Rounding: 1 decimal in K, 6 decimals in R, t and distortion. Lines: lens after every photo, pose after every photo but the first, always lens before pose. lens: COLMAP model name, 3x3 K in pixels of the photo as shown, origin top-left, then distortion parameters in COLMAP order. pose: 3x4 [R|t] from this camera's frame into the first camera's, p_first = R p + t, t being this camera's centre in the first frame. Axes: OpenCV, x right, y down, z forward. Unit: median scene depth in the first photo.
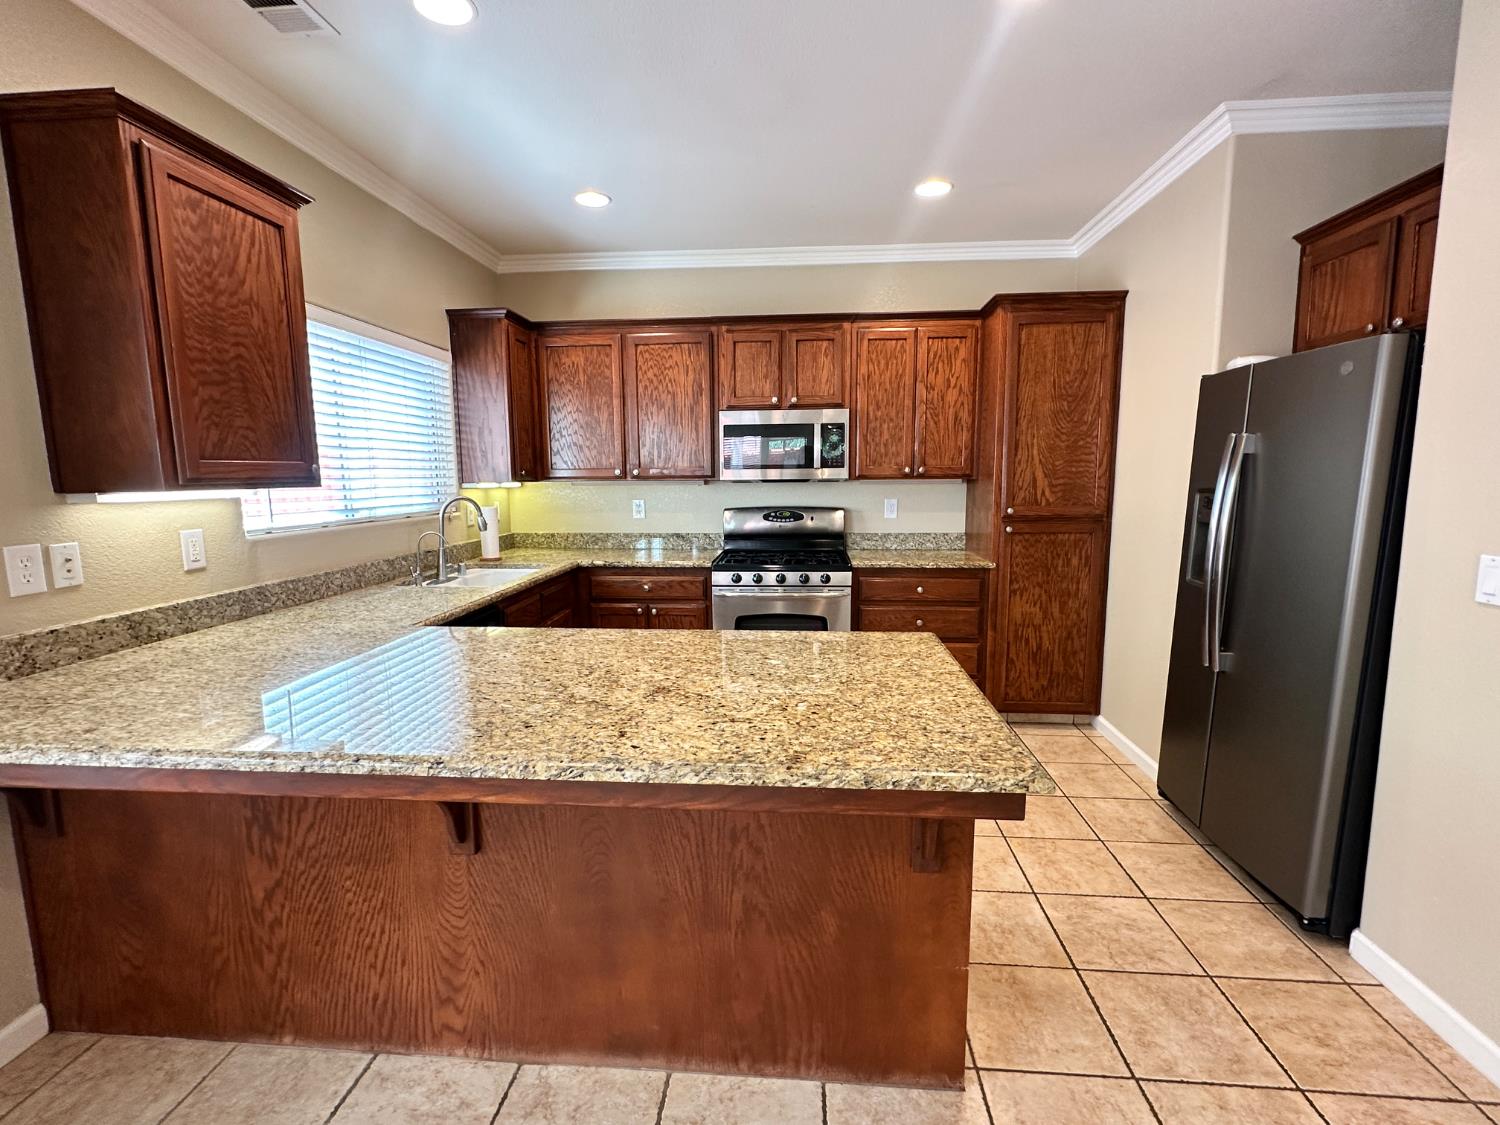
lens RADIAL K [[690.8, 0, 746.8], [0, 690.8, 561.1], [0, 0, 1]] dist [-0.001696, 0.000985]
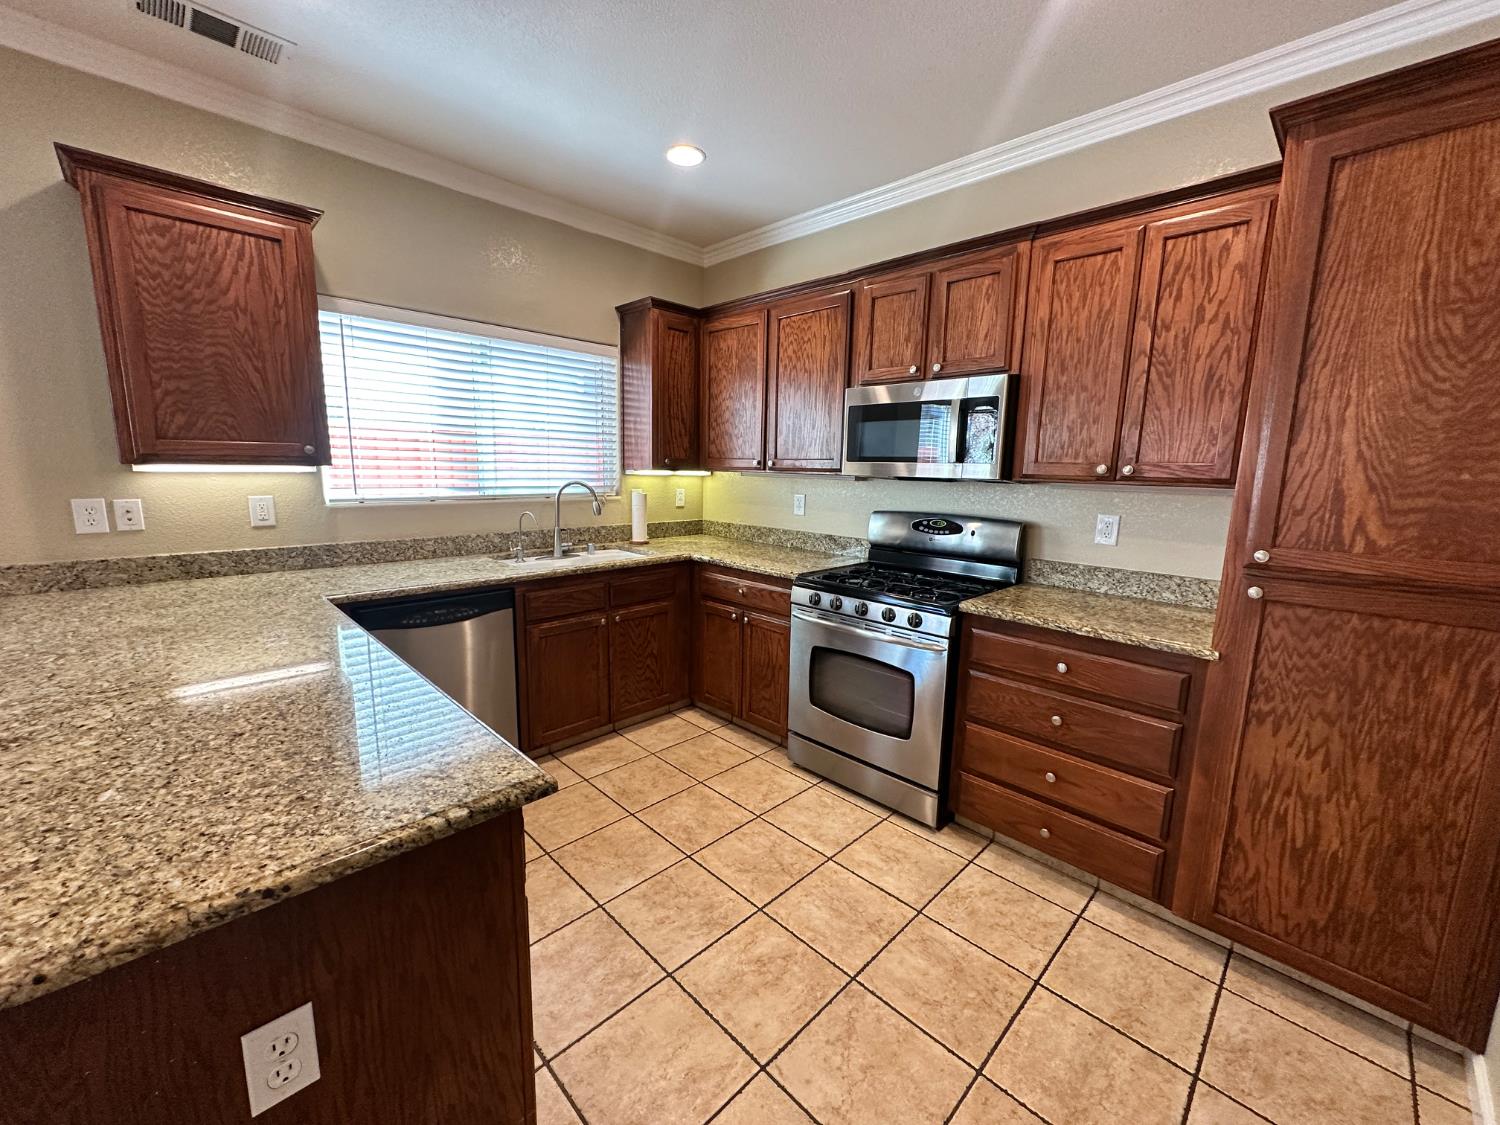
lens RADIAL K [[598.9, 0, 748.8], [0, 598.9, 559.9], [0, 0, 1]] dist [-0.002875, 0.001044]
pose [[0.762297, 0.124034, -0.635232, 0.373315], [-0.107007, 0.992111, 0.065306, -0.058402], [0.638321, 0.018192, 0.769556, 0.432836]]
